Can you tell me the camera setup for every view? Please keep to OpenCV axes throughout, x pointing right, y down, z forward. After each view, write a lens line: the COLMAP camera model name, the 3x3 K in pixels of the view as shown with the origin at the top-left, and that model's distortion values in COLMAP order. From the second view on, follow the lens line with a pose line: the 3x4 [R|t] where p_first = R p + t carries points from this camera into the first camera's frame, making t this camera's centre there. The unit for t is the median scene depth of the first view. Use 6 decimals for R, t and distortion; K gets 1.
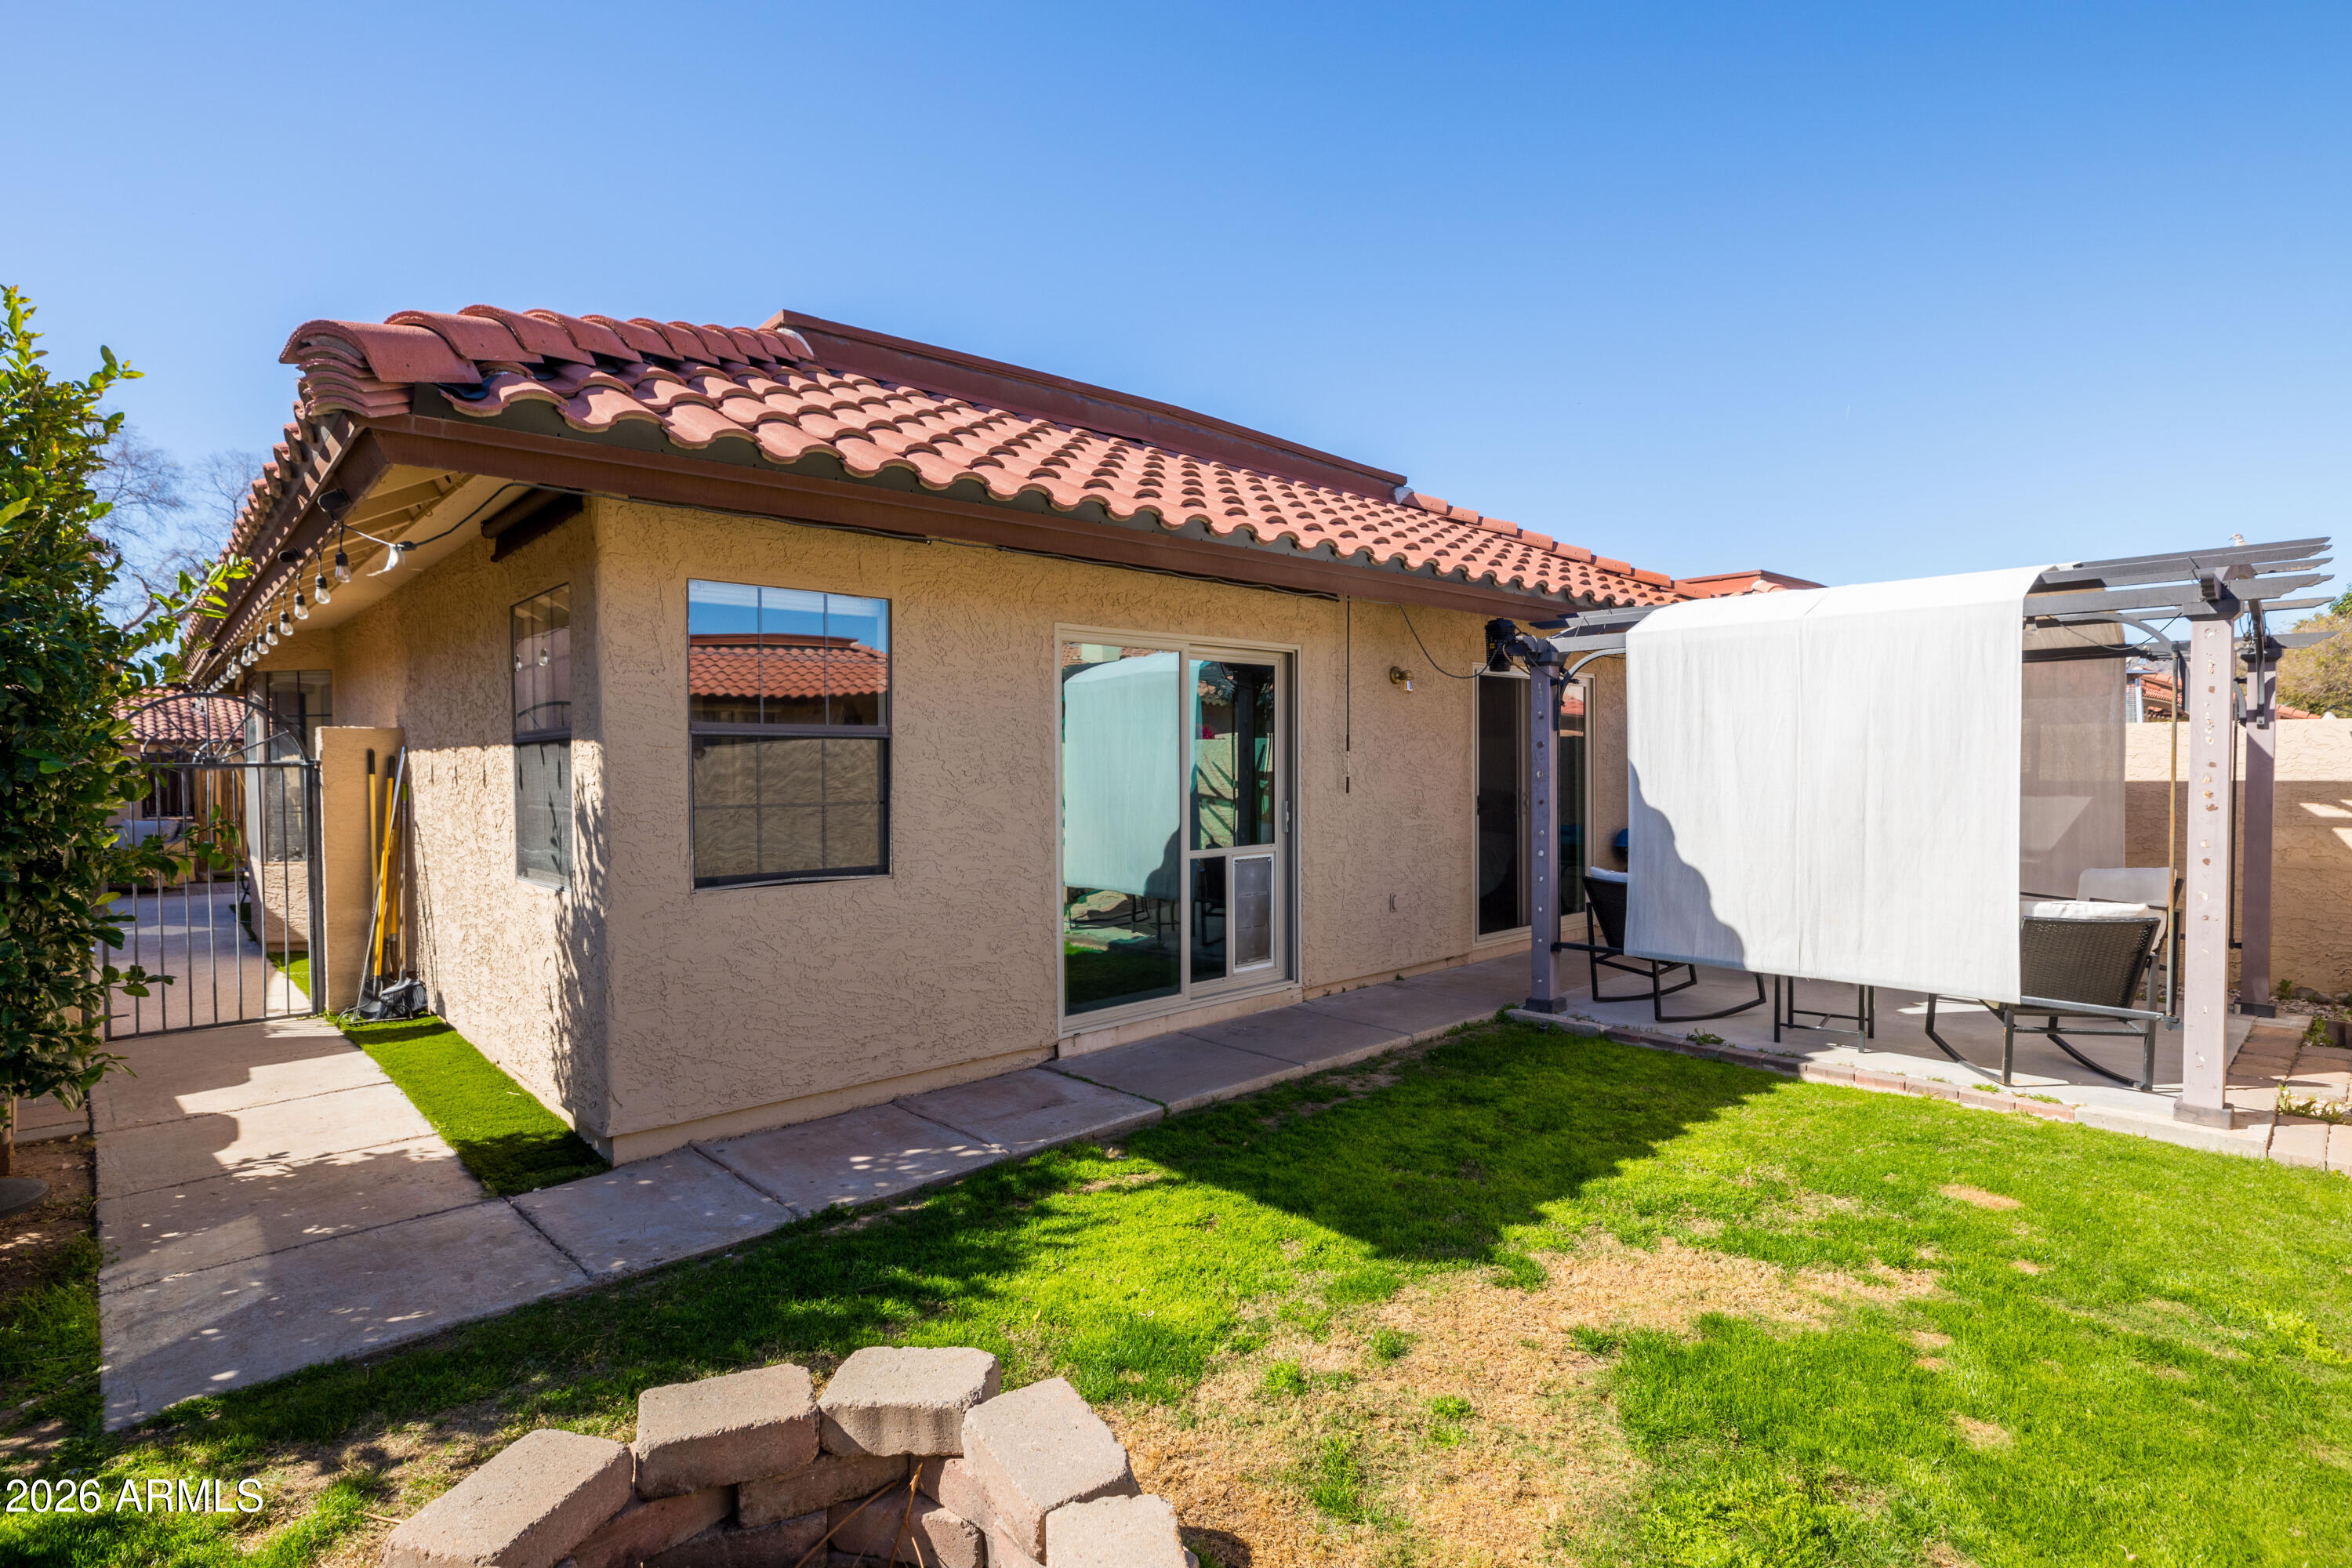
lens RADIAL K [[1141.1, 0, 1154.6], [0, 1141.1, 783.6], [0, 0, 1]] dist [-0.005950, -0.000032]
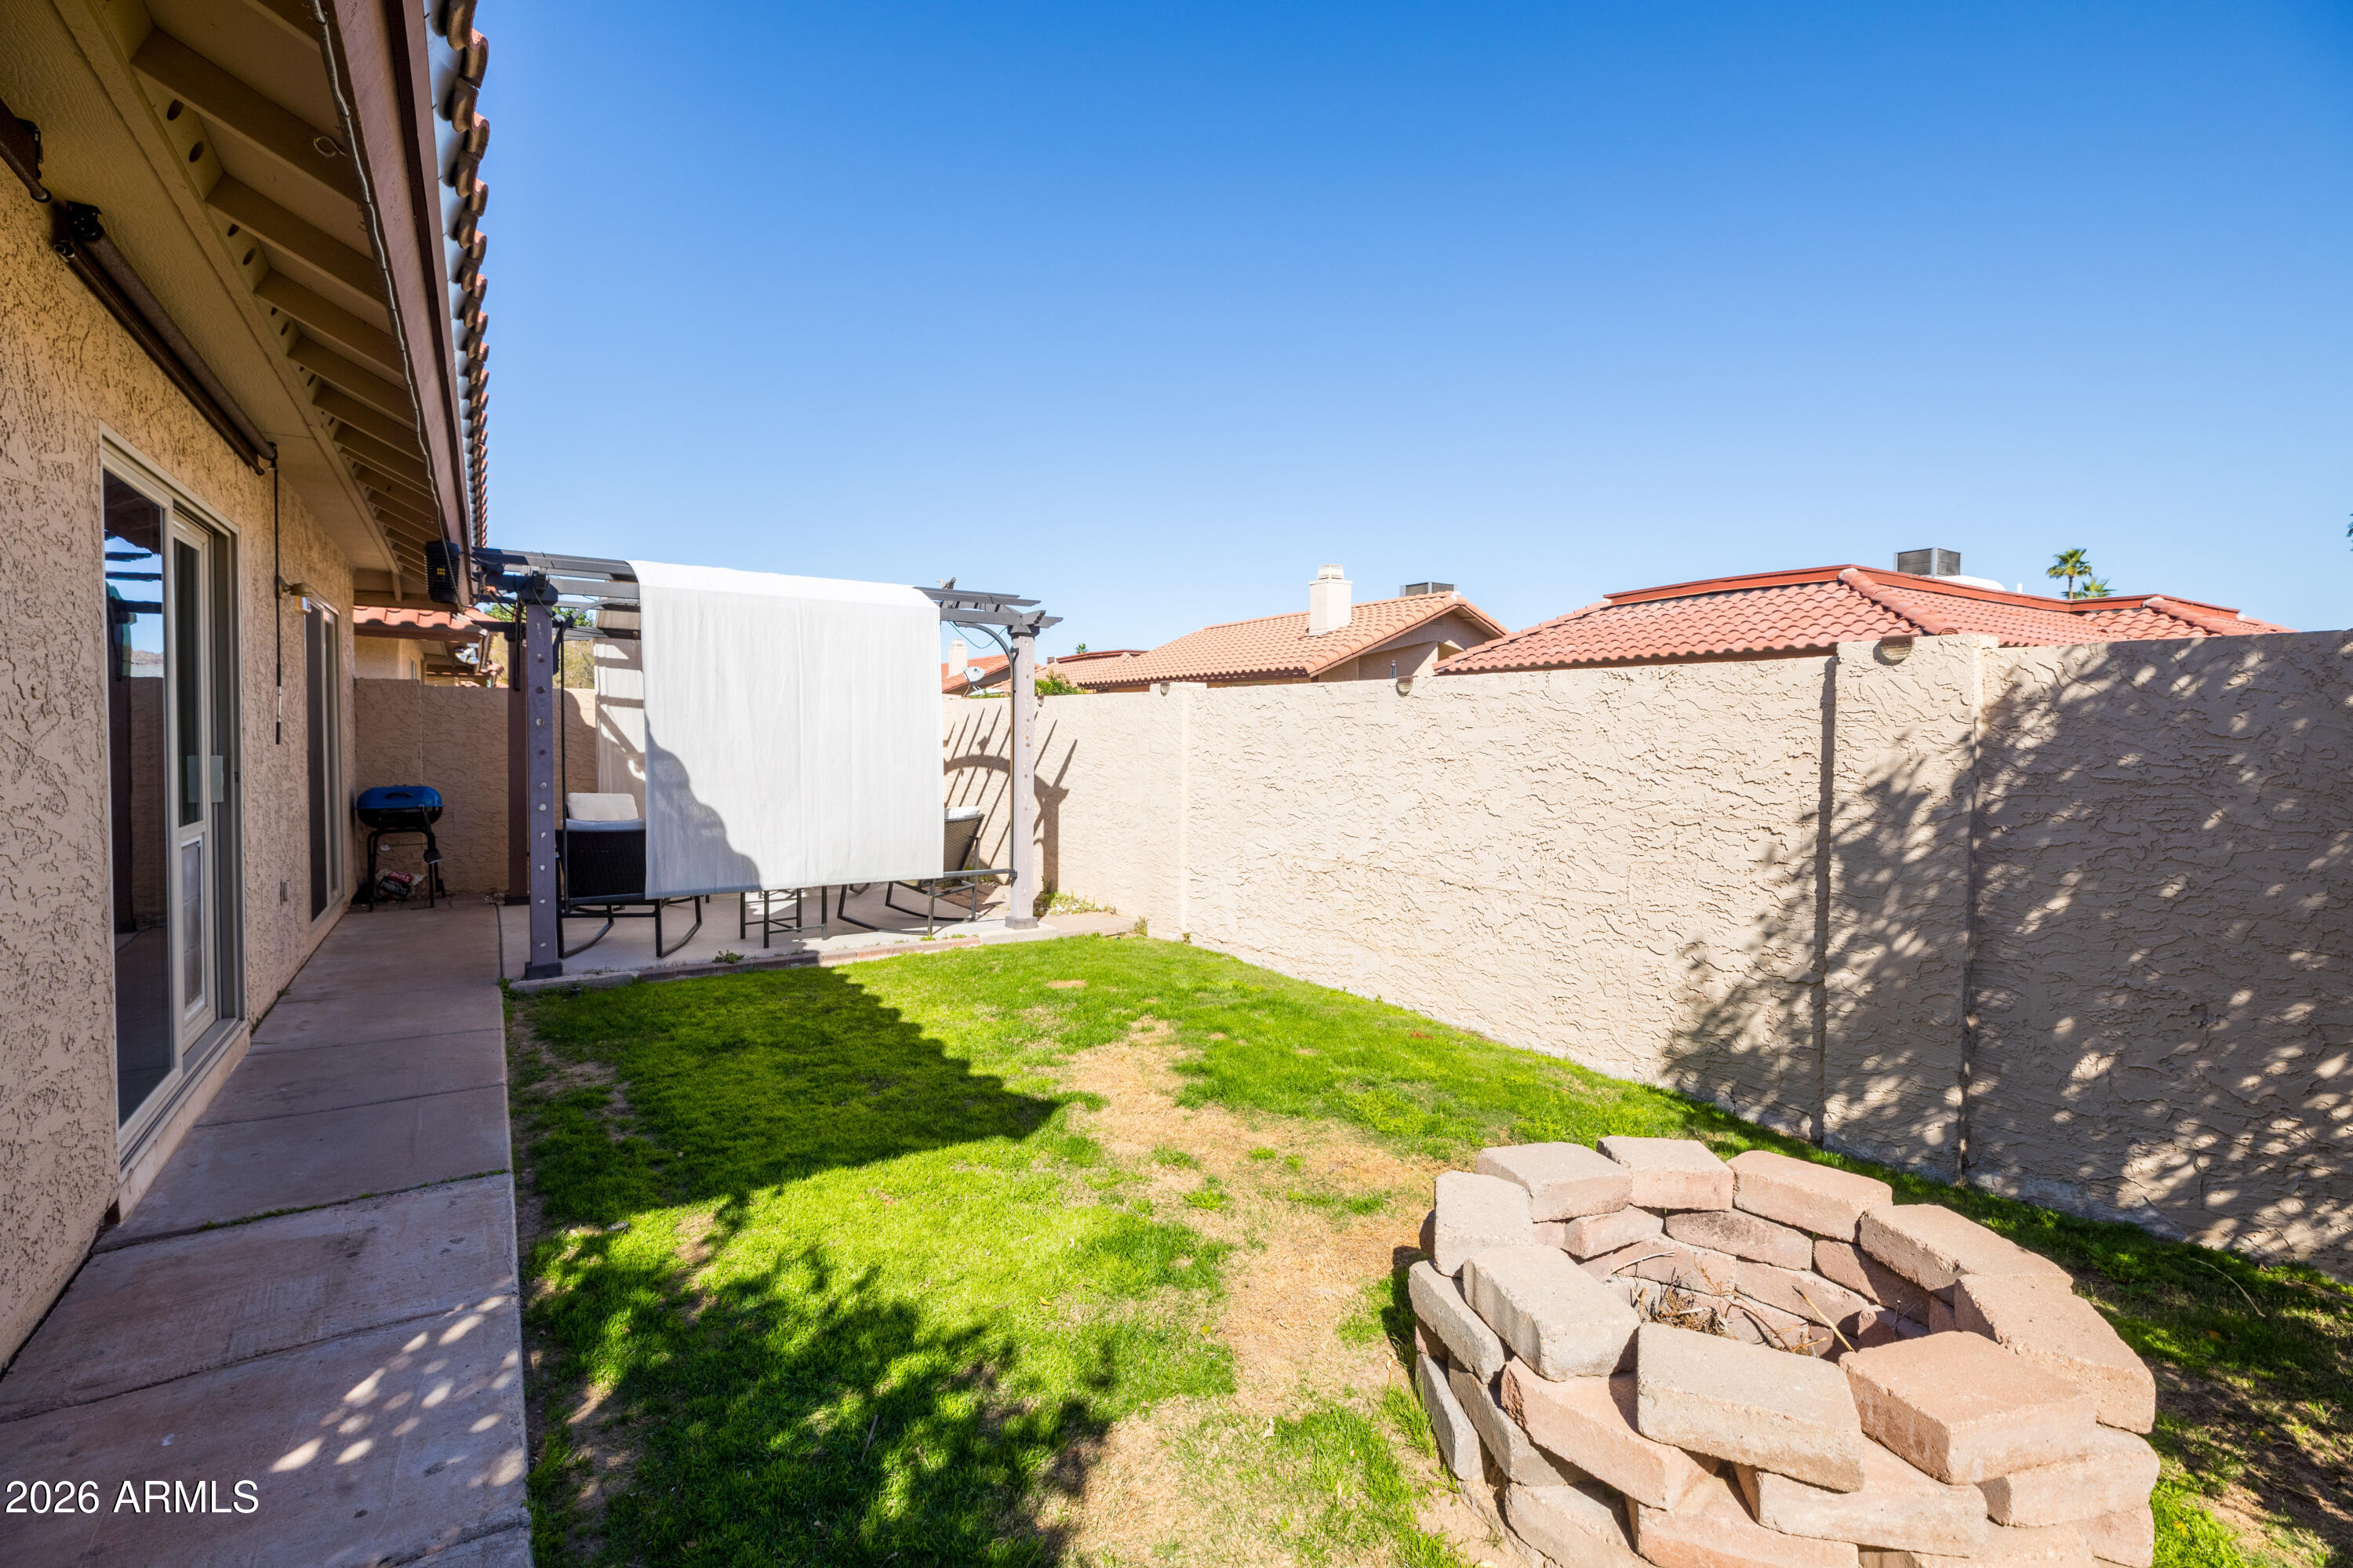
lens RADIAL K [[1052.5, 0, 1163.2], [0, 1052.5, 765.4], [0, 0, 1]] dist [-0.002336, 0.000426]
pose [[0.169556, -0.022450, 0.985265, -0.645954], [0.009798, 0.999729, 0.021094, 0.021593], [-0.985472, 0.006077, 0.169730, 0.553623]]
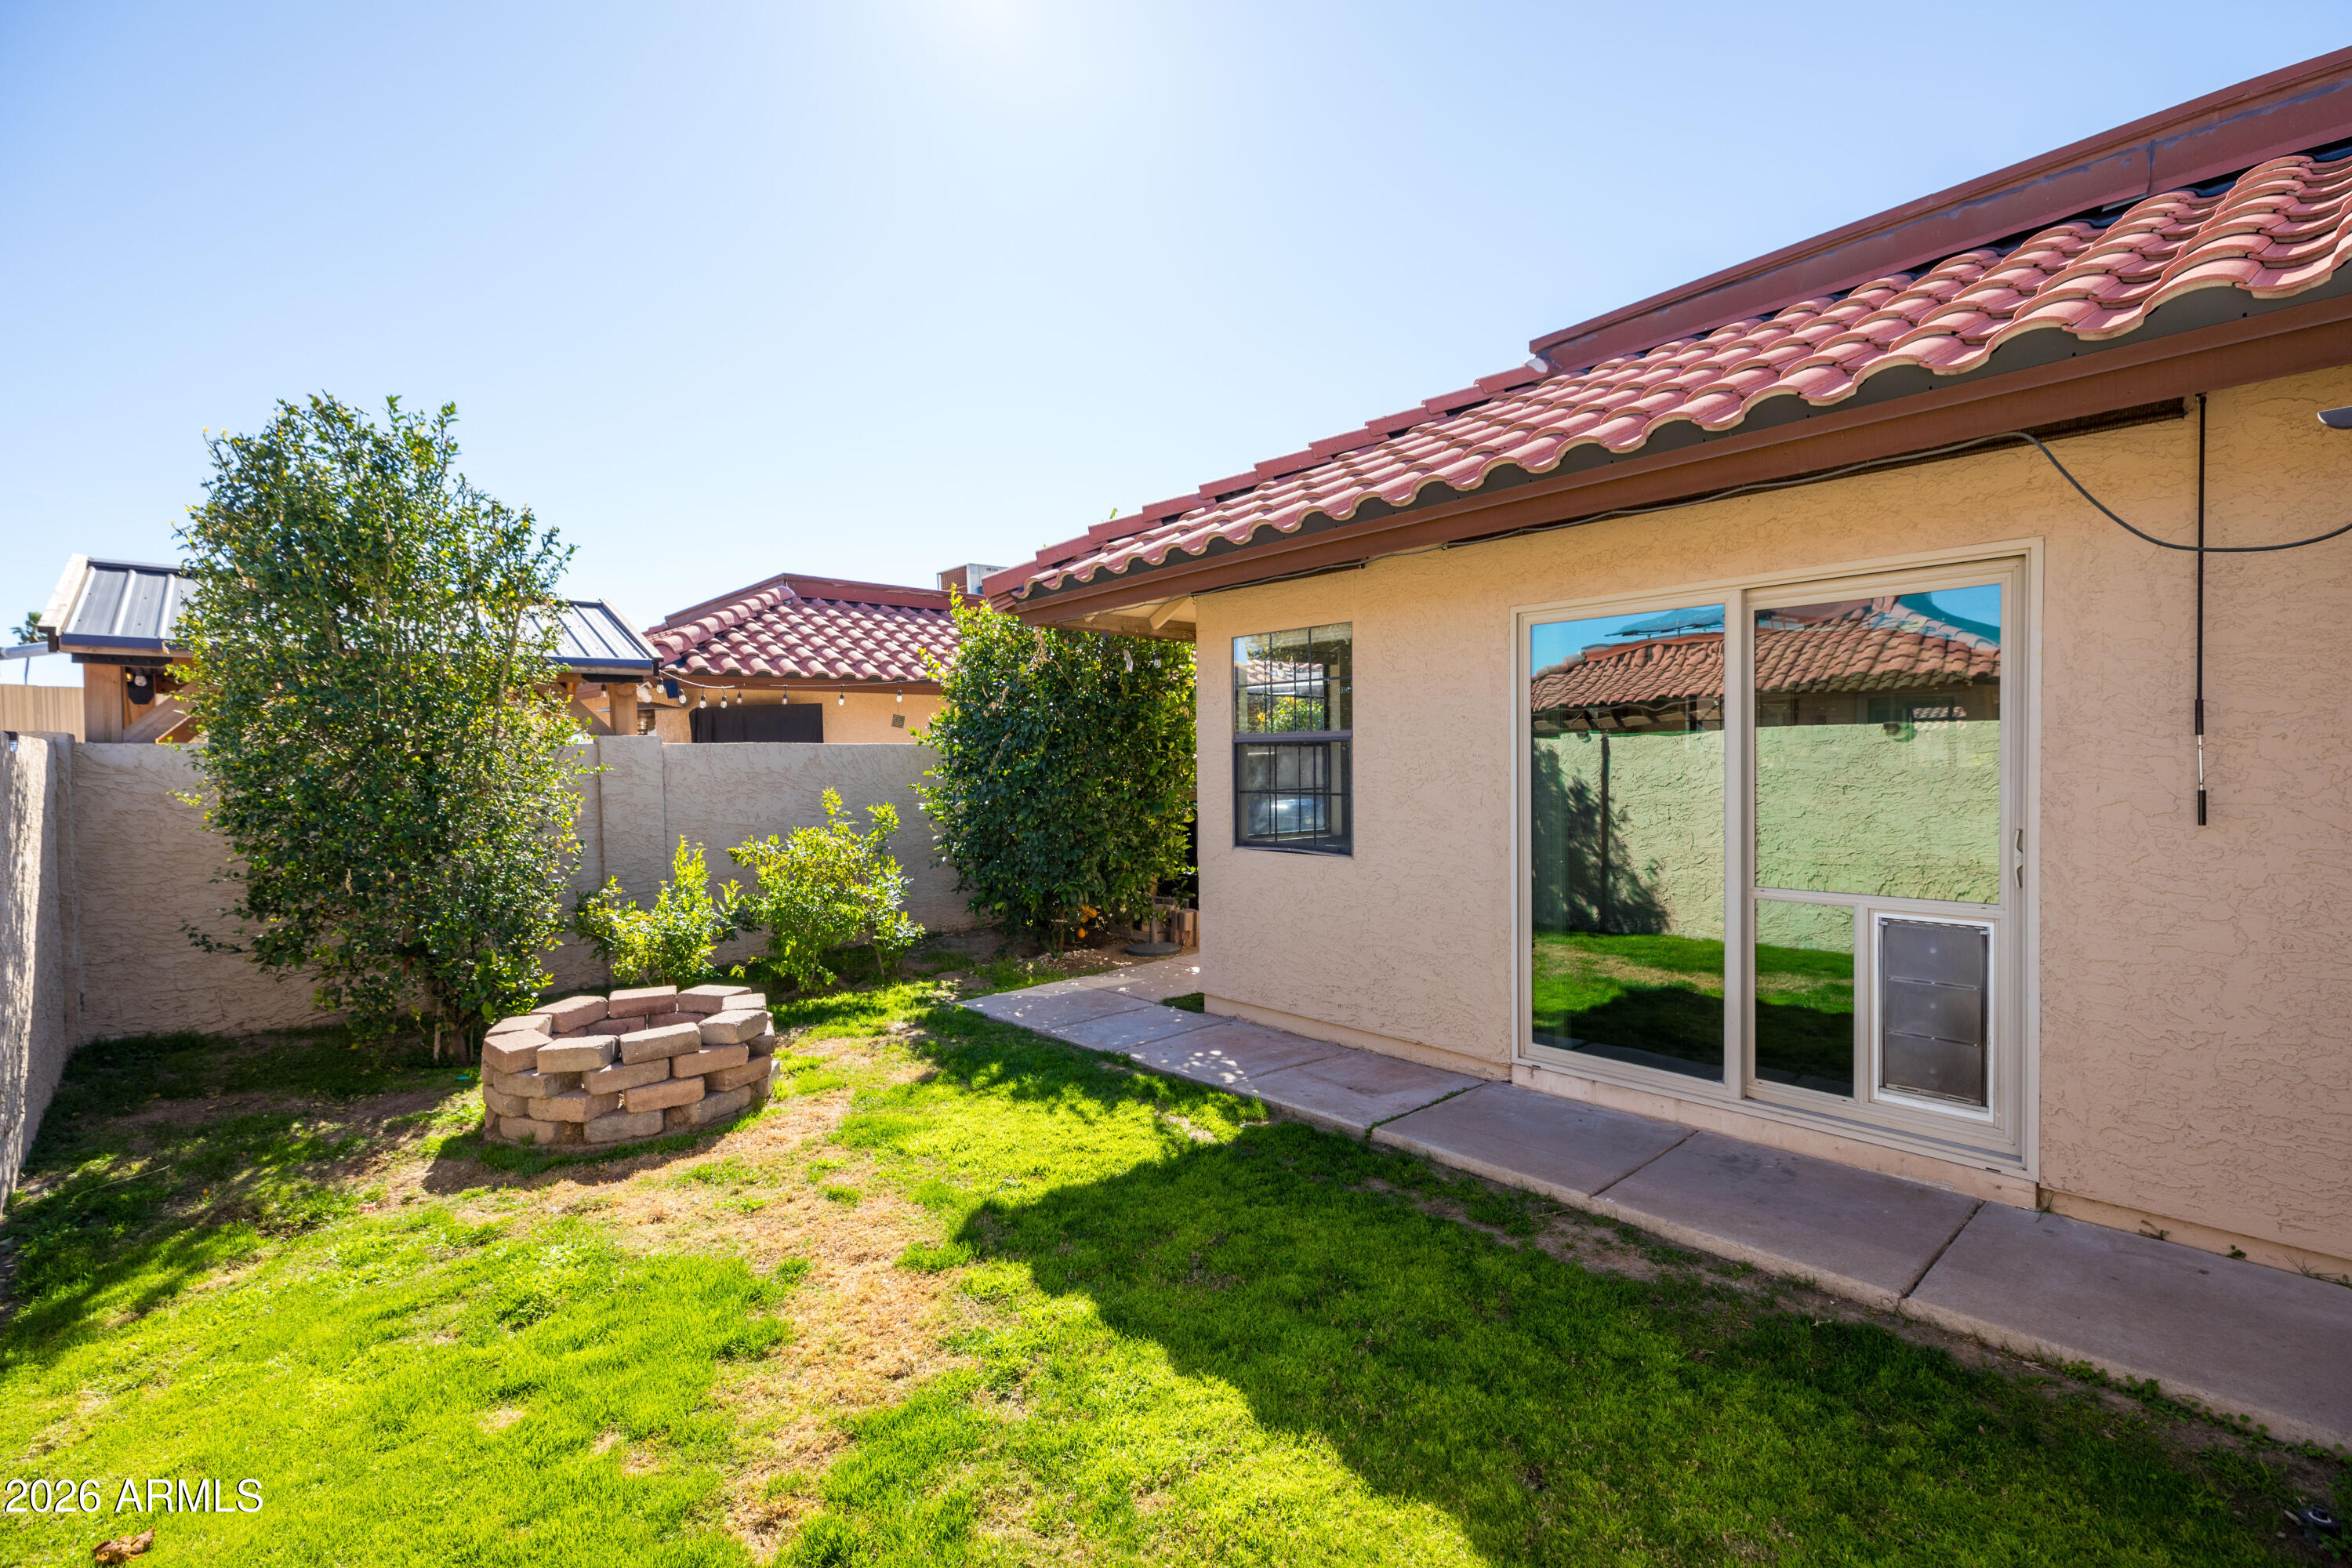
lens RADIAL K [[1052.0, 0, 1169.2], [0, 1052.0, 782.8], [0, 0, 1]] dist [-0.002336, 0.000426]
pose [[-0.014799, 0.030722, -0.999418, 0.998273], [-0.008064, 0.999492, 0.030843, -0.032099], [0.999858, 0.008516, -0.014544, 0.966962]]
